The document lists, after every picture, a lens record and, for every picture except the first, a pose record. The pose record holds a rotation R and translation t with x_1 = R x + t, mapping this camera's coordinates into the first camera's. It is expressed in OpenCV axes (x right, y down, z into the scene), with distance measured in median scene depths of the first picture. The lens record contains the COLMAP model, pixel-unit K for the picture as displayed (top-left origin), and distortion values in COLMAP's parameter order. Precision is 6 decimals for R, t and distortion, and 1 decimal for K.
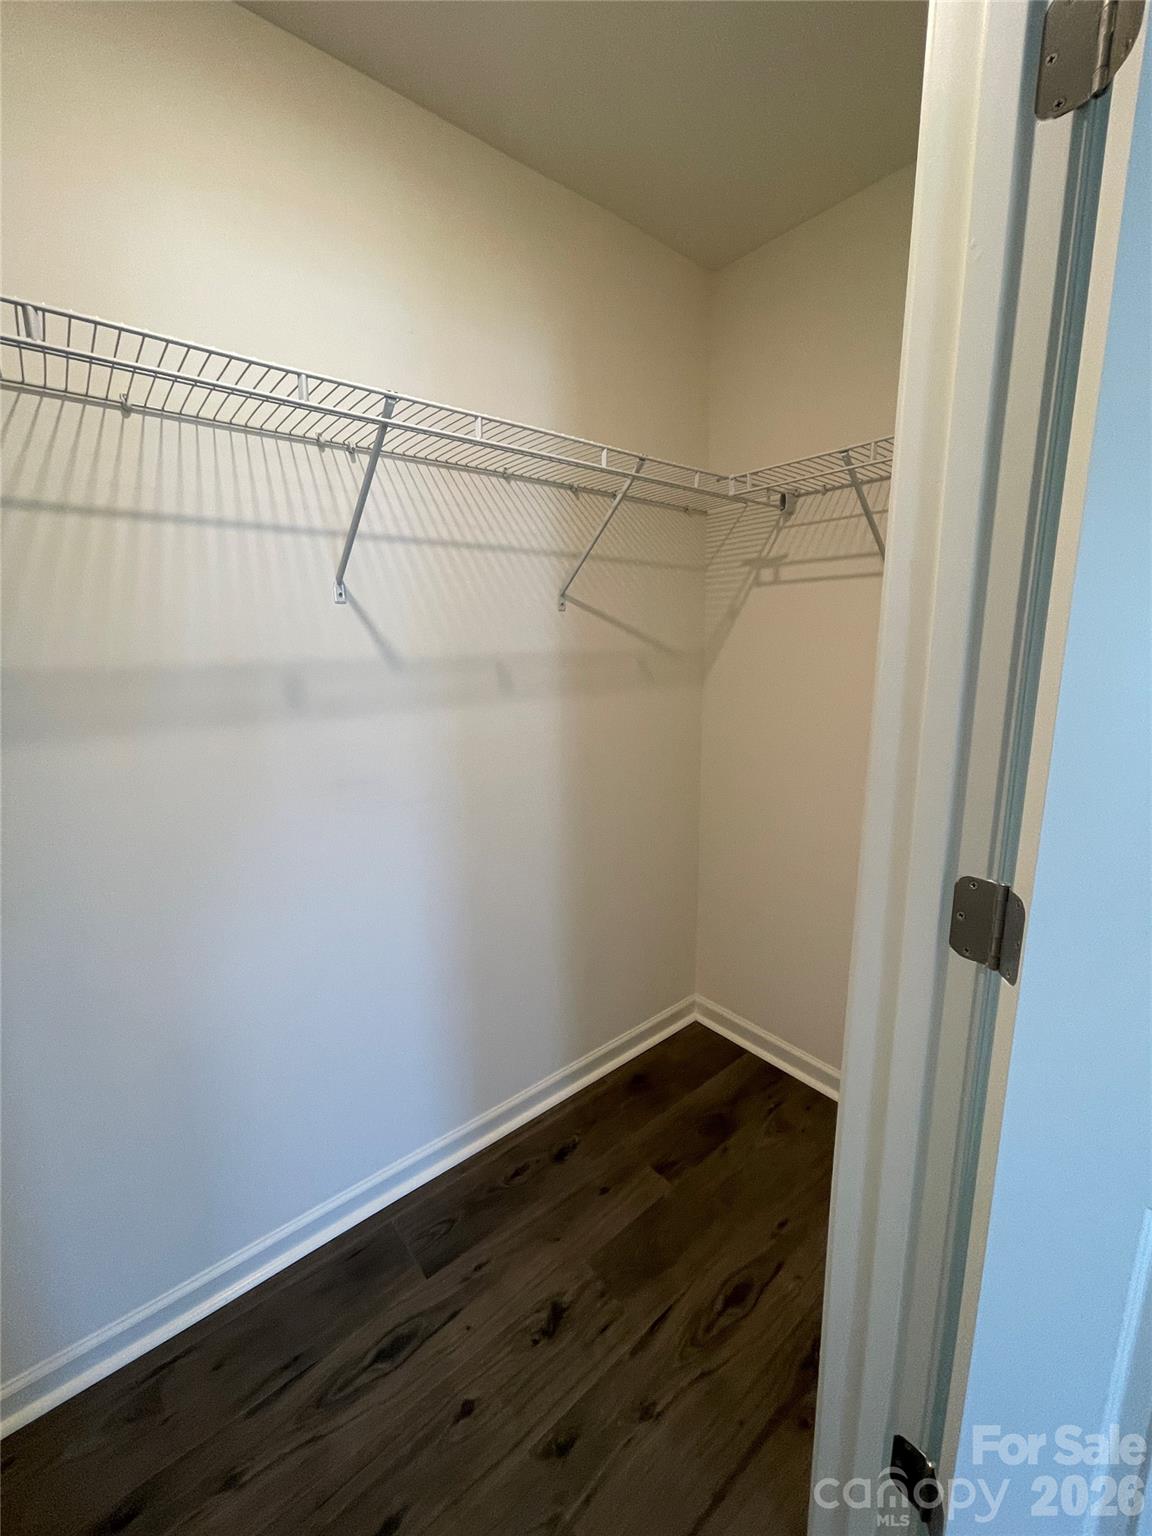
lens RADIAL K [[623.2, 0, 597.4], [0, 623.2, 751.0], [0, 0, 1]] dist [-0.003079, -0.000506]
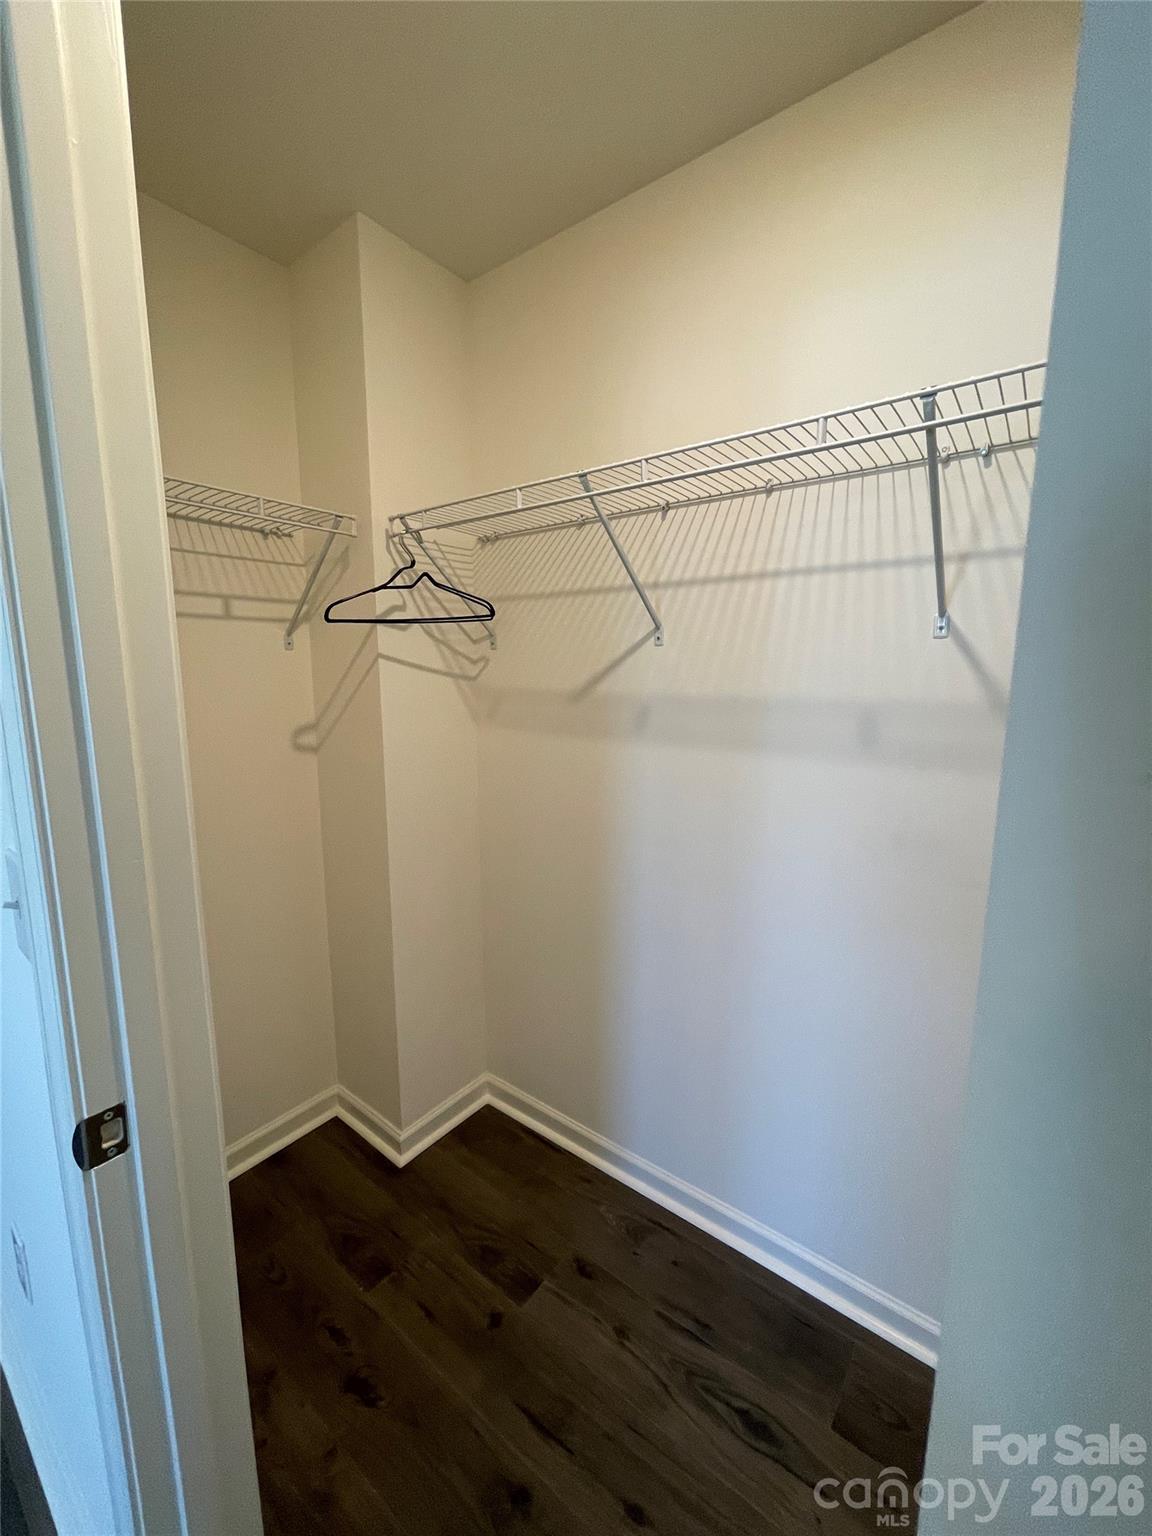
lens RADIAL K [[623.2, 0, 577.8], [0, 623.2, 755.9], [0, 0, 1]] dist [-0.003079, -0.000506]
pose [[0.202172, 0.147554, -0.968170, 0.394471], [-0.183803, 0.976735, 0.110478, -0.089305], [0.961947, 0.155617, 0.224590, 0.386012]]
